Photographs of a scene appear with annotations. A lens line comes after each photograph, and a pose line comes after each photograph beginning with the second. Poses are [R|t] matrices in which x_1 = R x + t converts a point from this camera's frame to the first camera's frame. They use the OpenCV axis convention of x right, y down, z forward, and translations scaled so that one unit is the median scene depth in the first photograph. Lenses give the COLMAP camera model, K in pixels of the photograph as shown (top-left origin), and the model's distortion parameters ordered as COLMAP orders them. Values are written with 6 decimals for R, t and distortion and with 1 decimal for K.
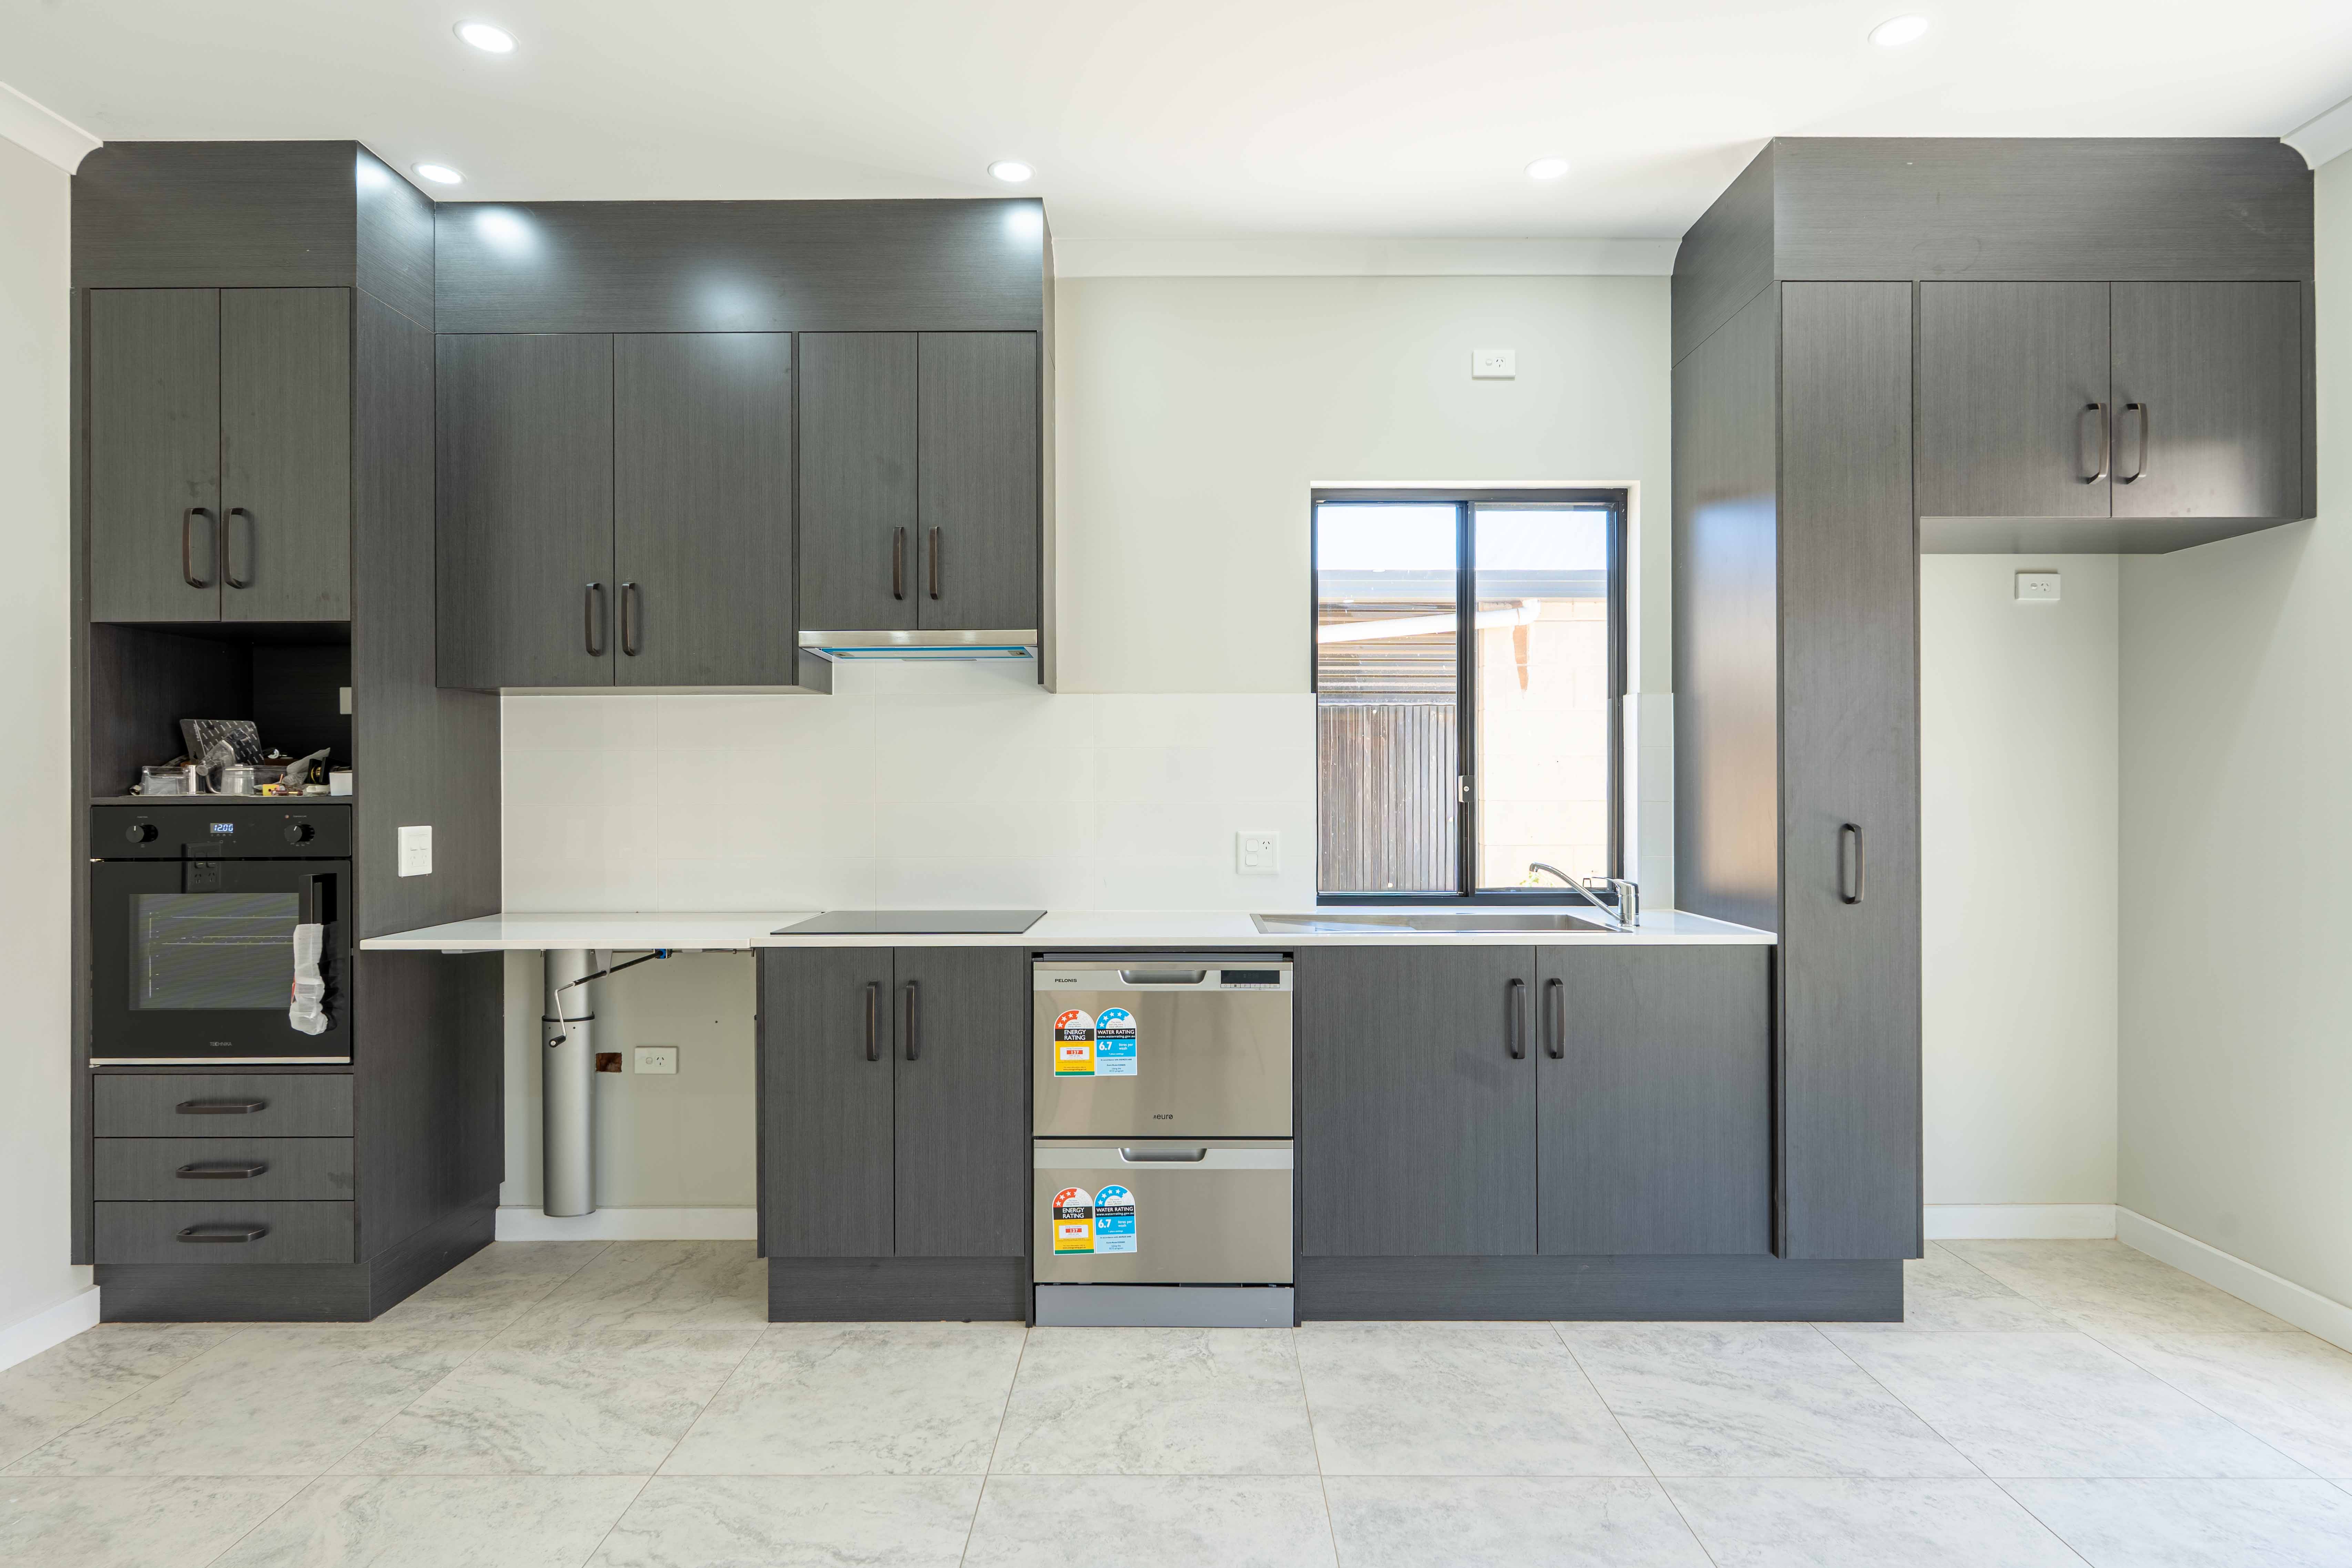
lens RADIAL K [[1229.8, 0, 1187.7], [0, 1229.8, 785.6], [0, 0, 1]] dist [0.003575, -0.001735]
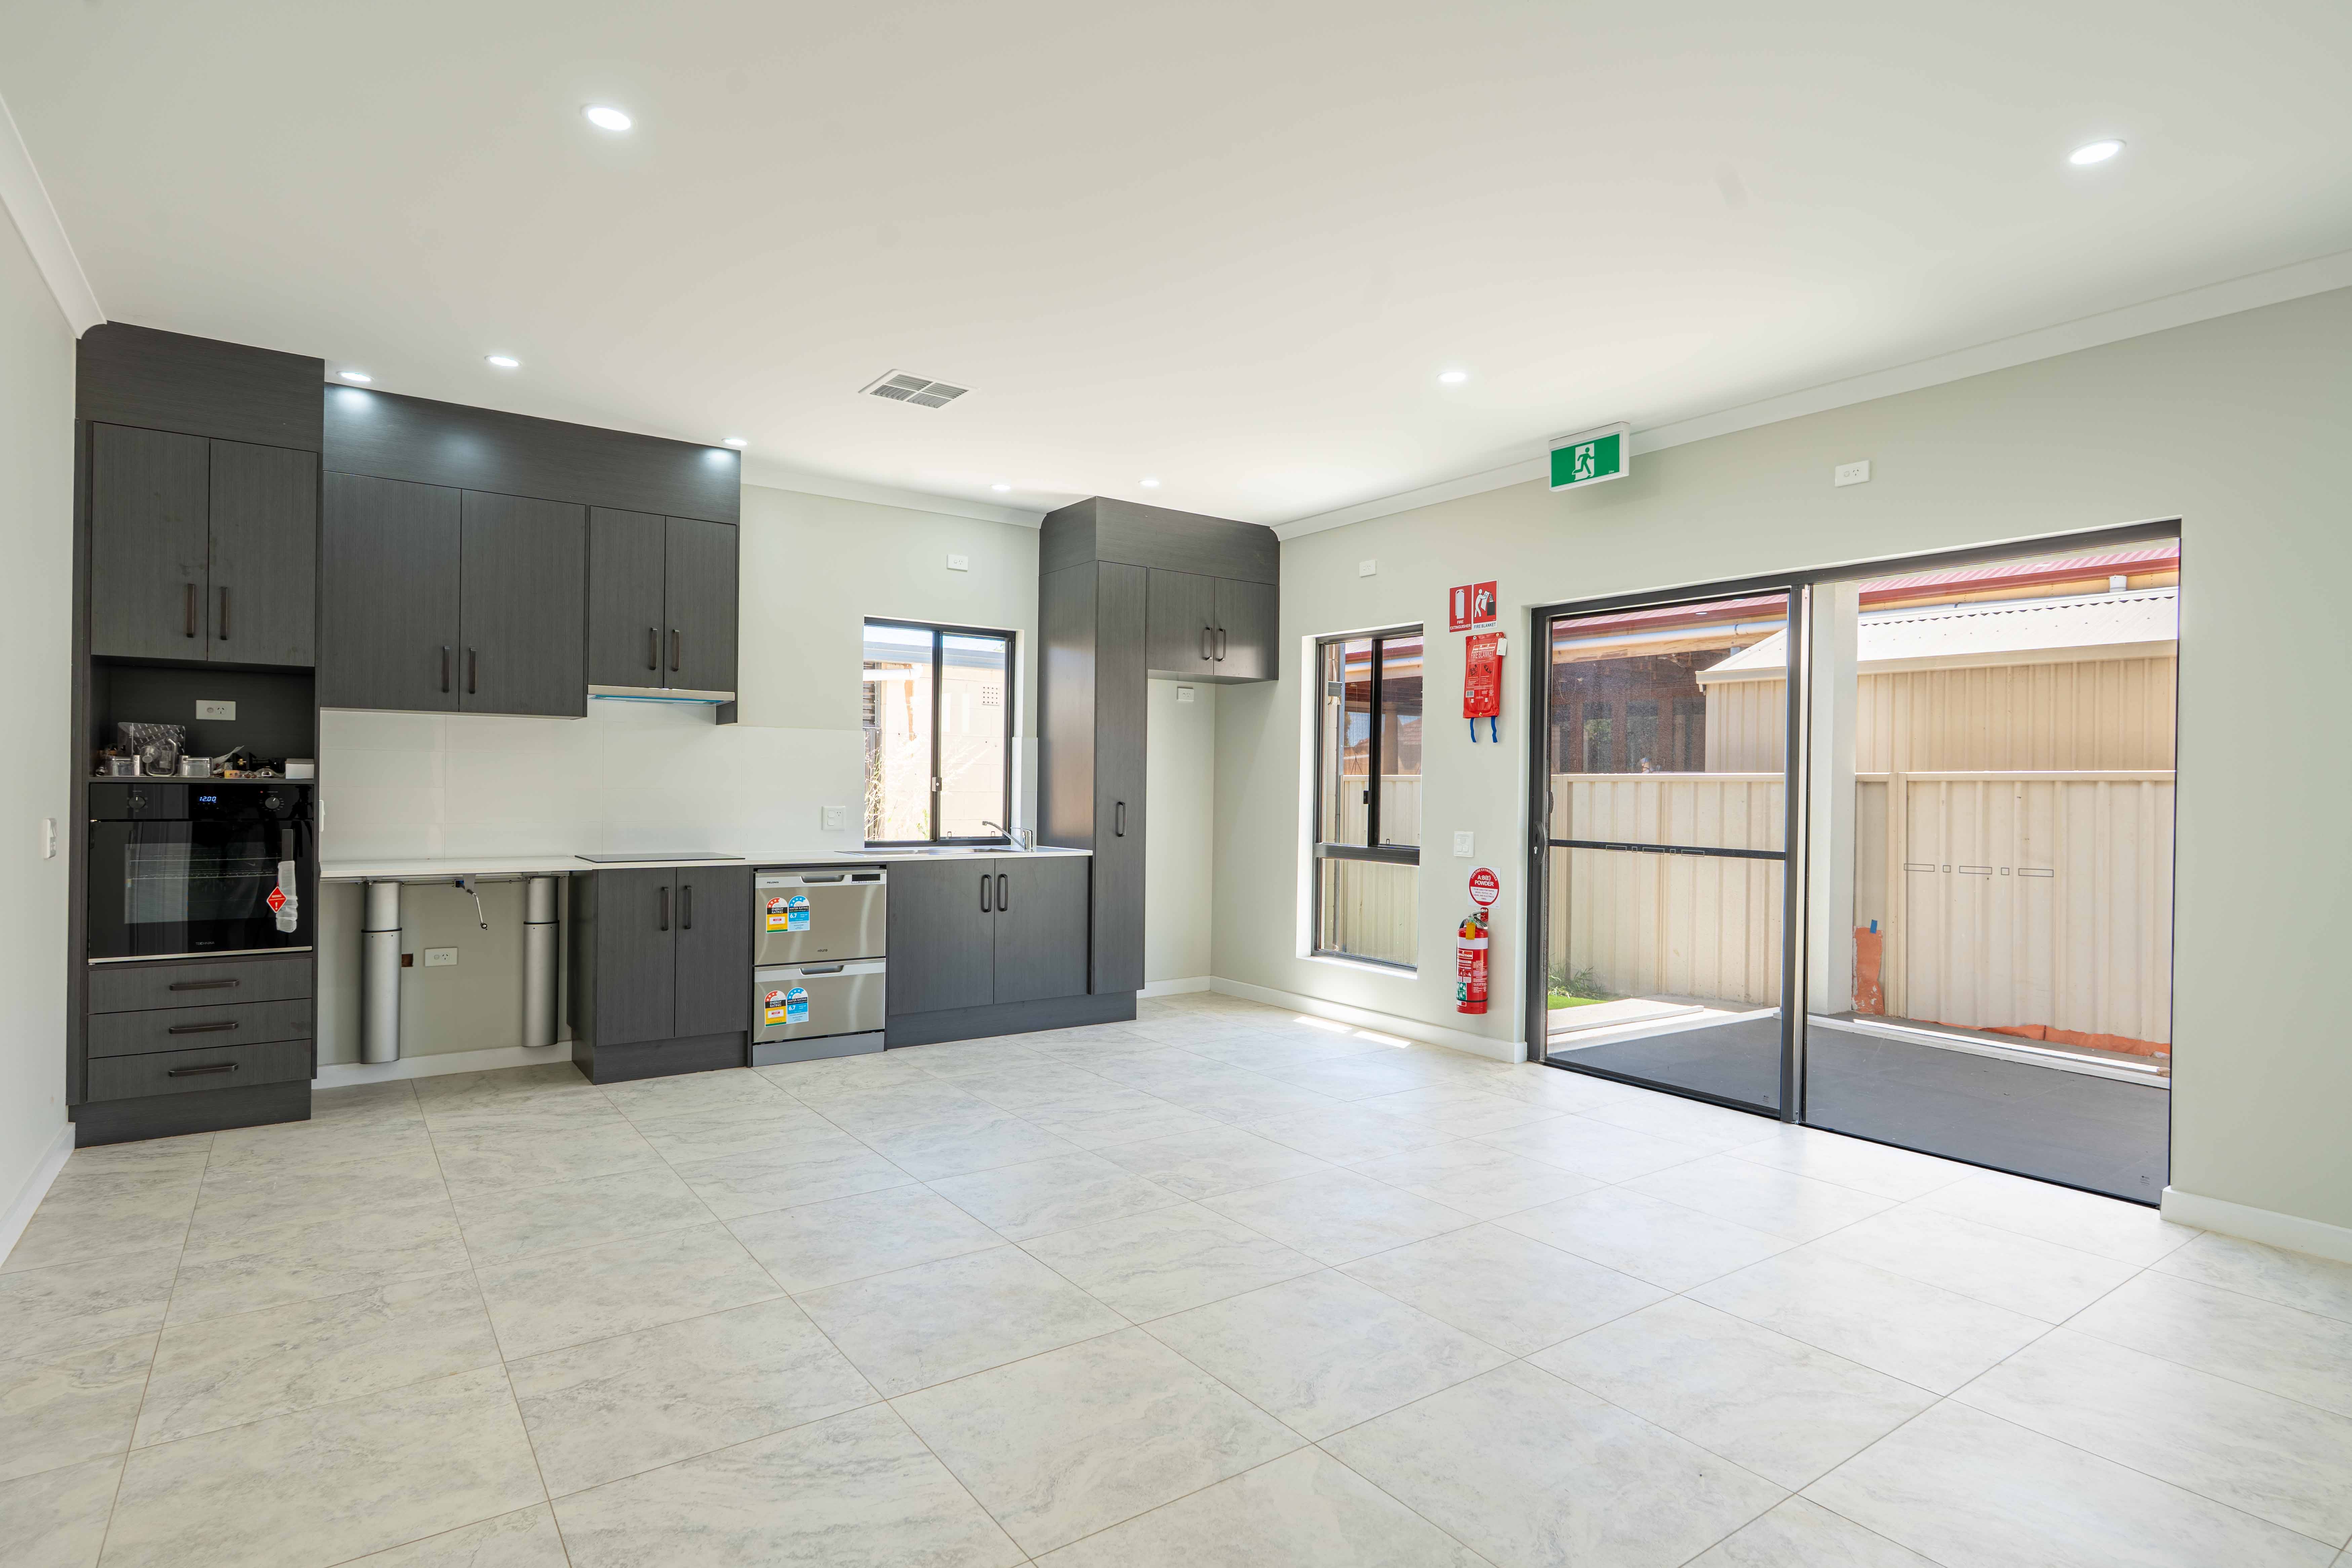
lens RADIAL K [[1229.8, 0, 1175.3], [0, 1229.8, 786.1], [0, 0, 1]] dist [0.003575, -0.001735]
pose [[0.812562, 0.012837, 0.582733, -0.696446], [-0.014935, 0.999888, -0.001201, 0.003226], [-0.582683, -0.007727, 0.812663, -0.896269]]
